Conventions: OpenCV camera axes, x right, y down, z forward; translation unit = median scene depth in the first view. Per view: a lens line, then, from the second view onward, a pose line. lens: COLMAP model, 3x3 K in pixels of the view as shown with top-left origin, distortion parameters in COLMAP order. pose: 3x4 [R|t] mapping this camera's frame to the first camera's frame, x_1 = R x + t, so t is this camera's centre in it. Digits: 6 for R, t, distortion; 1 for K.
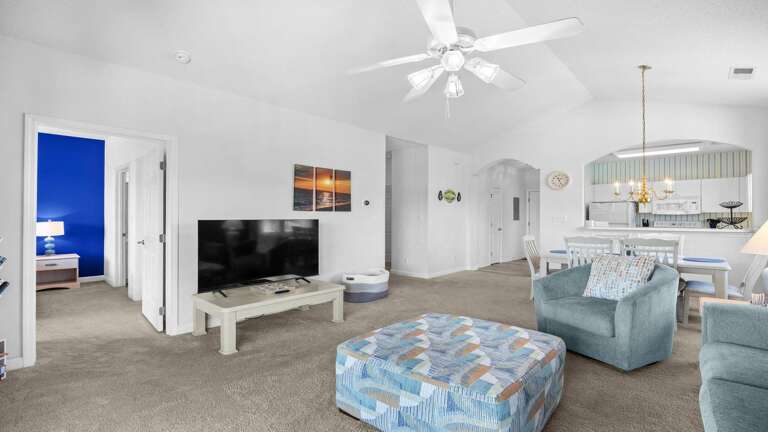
lens RADIAL K [[351.5, 0, 384.2], [0, 351.5, 212.7], [0, 0, 1]] dist [-0.010858, 0.000105]
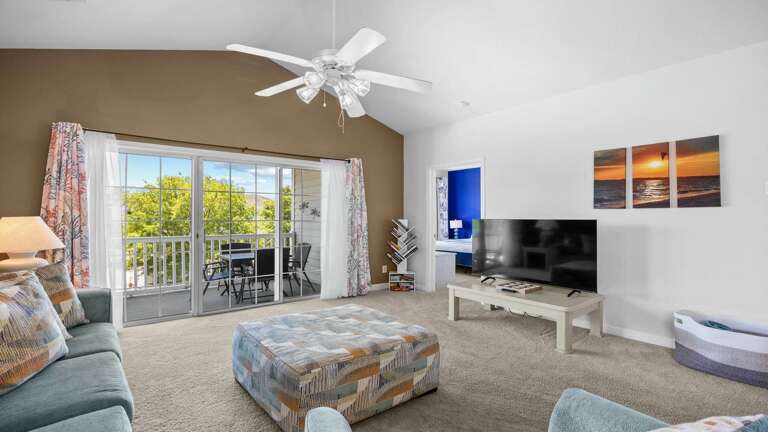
lens RADIAL K [[351.5, 0, 384.2], [0, 351.5, 212.7], [0, 0, 1]] dist [-0.010858, 0.000105]
pose [[-0.163005, -0.015439, -0.986504, 0.607092], [0.011154, 0.999785, -0.017490, 0.011267], [0.986562, -0.013855, -0.162797, 0.640148]]
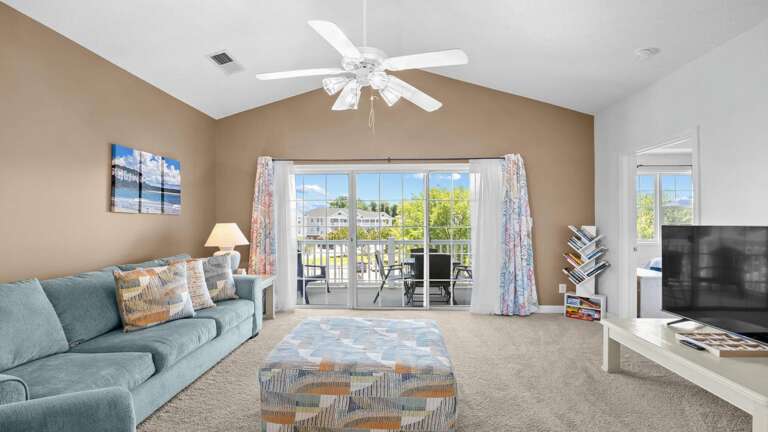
lens RADIAL K [[356.7, 0, 384.4], [0, 356.7, 221.2], [0, 0, 1]] dist [-0.014326, 0.000291]
pose [[-0.774196, -0.006416, -0.632913, 0.397842], [0.006898, 0.999804, -0.018574, 0.015441], [0.632908, -0.018746, -0.774000, 0.896580]]
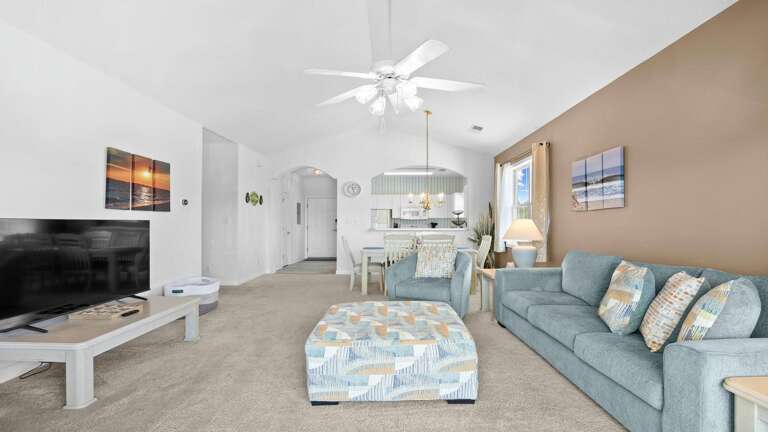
lens RADIAL K [[355.1, 0, 382.5], [0, 355.1, 218.5], [0, 0, 1]] dist [-0.011541, 0.000074]
pose [[0.755696, 0.007293, 0.654882, -0.298722], [-0.006779, 0.999972, -0.003313, 0.013242], [-0.654887, -0.001935, 0.755724, 0.043158]]
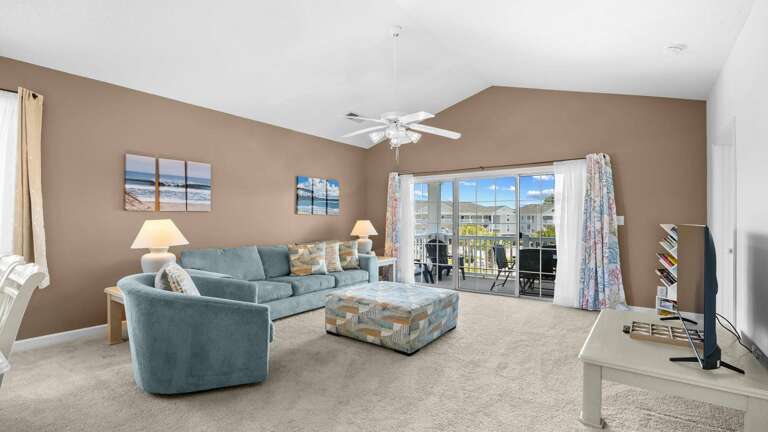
lens RADIAL K [[356.7, 0, 384.4], [0, 356.7, 221.2], [0, 0, 1]] dist [-0.014326, 0.000291]
pose [[-0.995134, -0.005690, -0.098368, 0.195328], [-0.004521, 0.999917, -0.012097, 0.019801], [0.098429, -0.011593, -0.995077, 1.294285]]
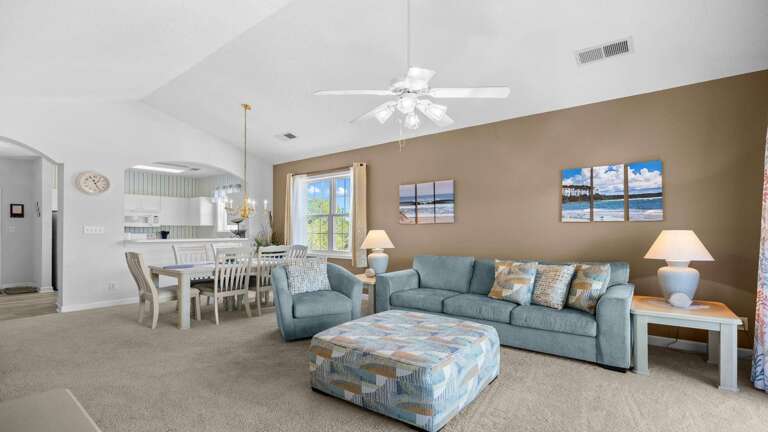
lens RADIAL K [[357.8, 0, 381.3], [0, 357.8, 231.3], [0, 0, 1]] dist [-0.009288, 0.000217]
pose [[-0.054397, -0.006118, 0.998501, -0.495467], [-0.012753, 0.999904, 0.005432, 0.006258], [-0.998438, -0.012438, -0.054469, 0.553160]]
